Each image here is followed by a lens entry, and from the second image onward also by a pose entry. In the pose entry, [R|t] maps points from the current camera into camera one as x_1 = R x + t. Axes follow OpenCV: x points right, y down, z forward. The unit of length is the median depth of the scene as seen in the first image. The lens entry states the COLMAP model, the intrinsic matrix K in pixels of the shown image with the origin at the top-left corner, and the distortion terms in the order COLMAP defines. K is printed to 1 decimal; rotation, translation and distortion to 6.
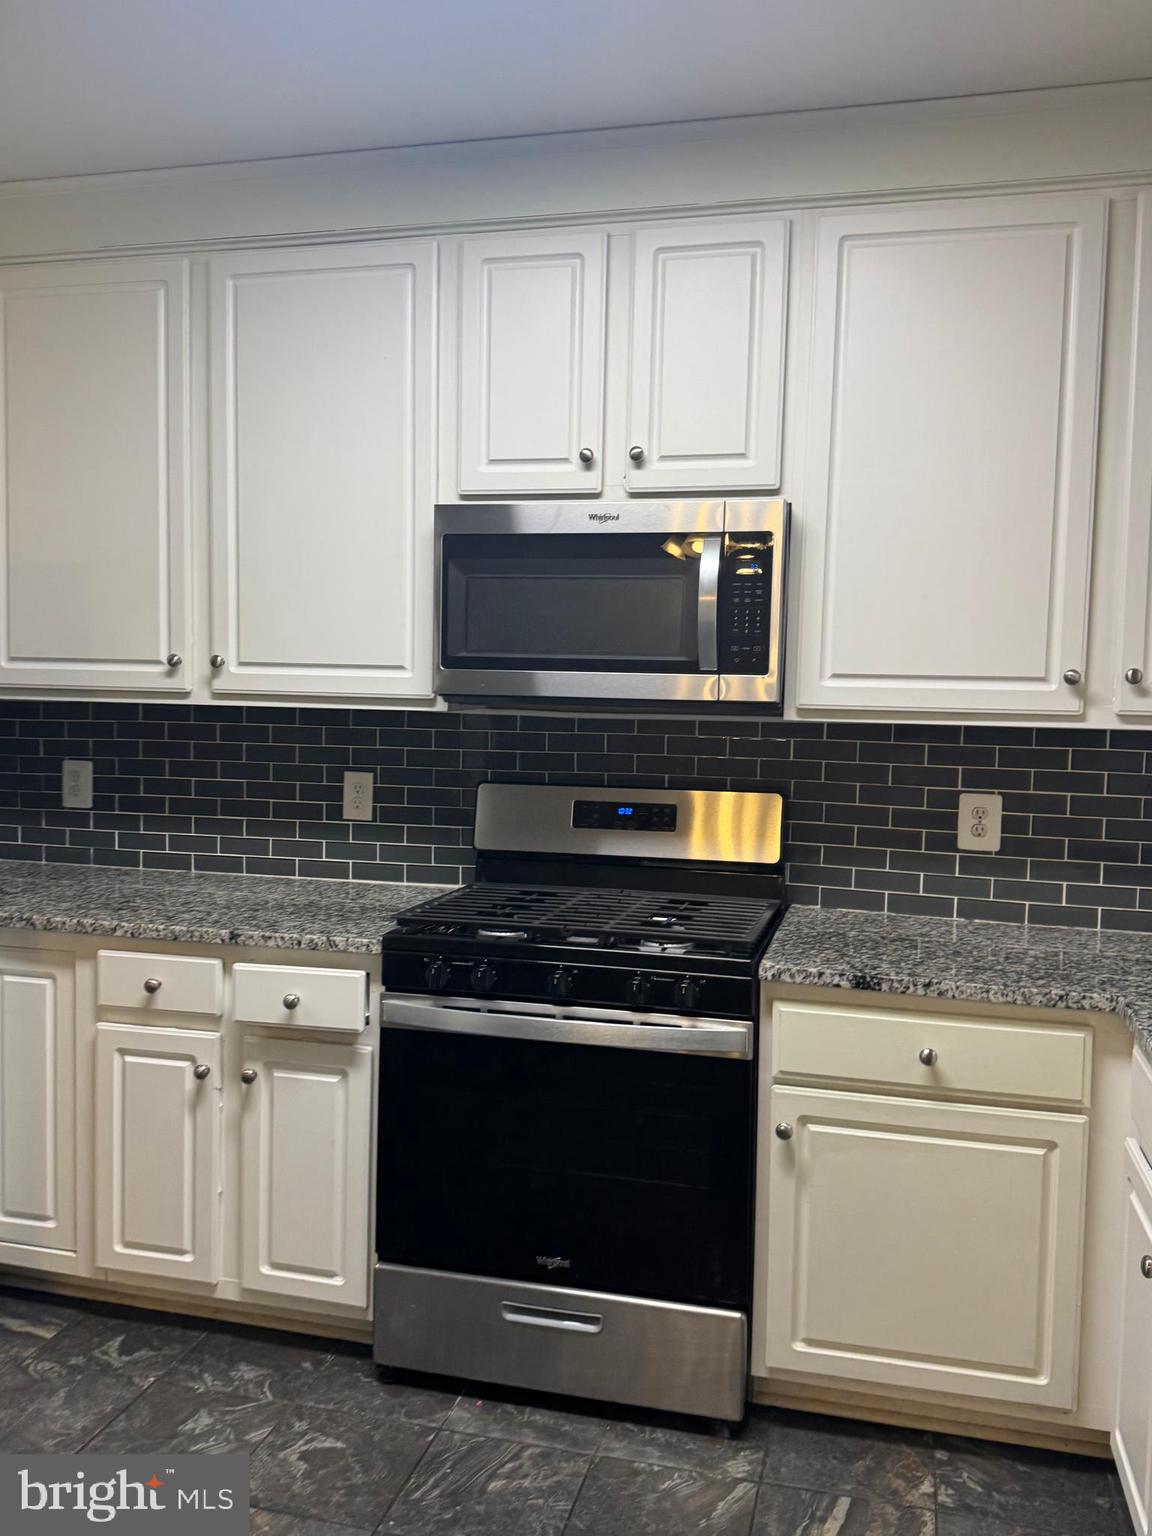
lens RADIAL K [[1261.0, 0, 583.6], [0, 1261.0, 750.1], [0, 0, 1]] dist [0.079760, -0.129021]
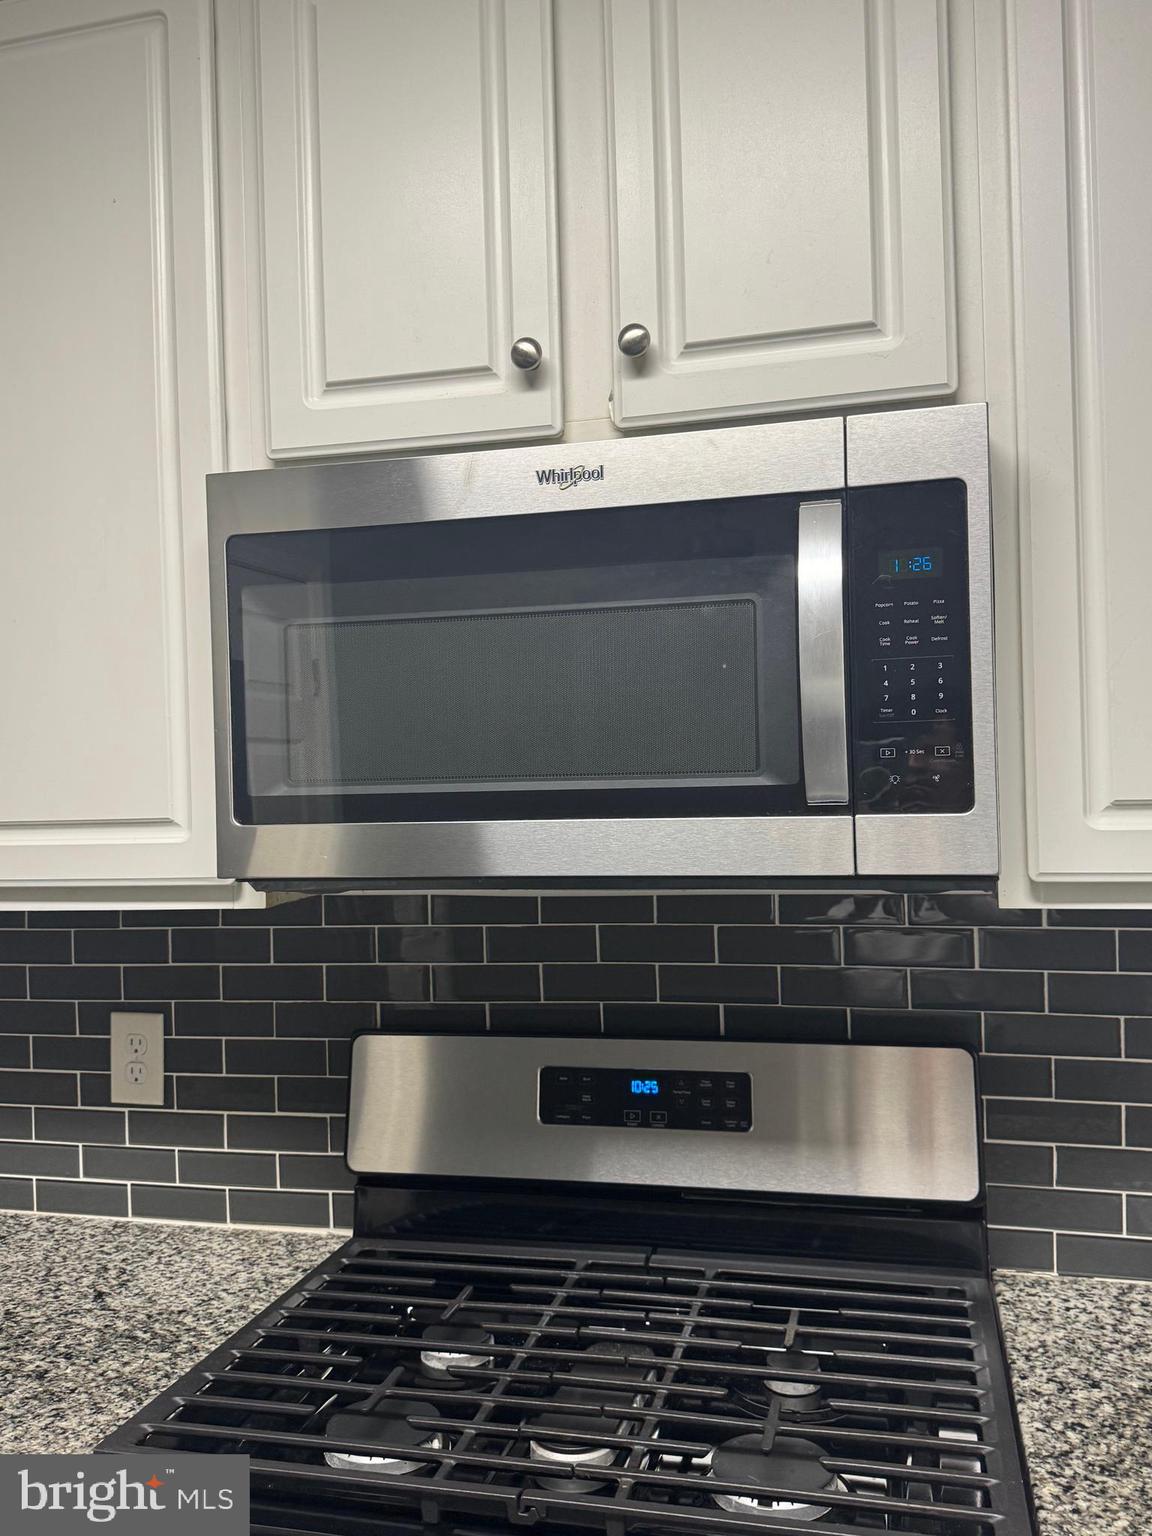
lens RADIAL K [[1269.8, 0, 576.1], [0, 1269.8, 748.0], [0, 0, 1]] dist [0.037710, -0.059281]
pose [[0.998846, -0.047967, 0.002513, 0.012296], [0.048018, 0.995909, -0.076546, -0.052019], [0.001169, 0.076578, 0.997063, 0.545948]]
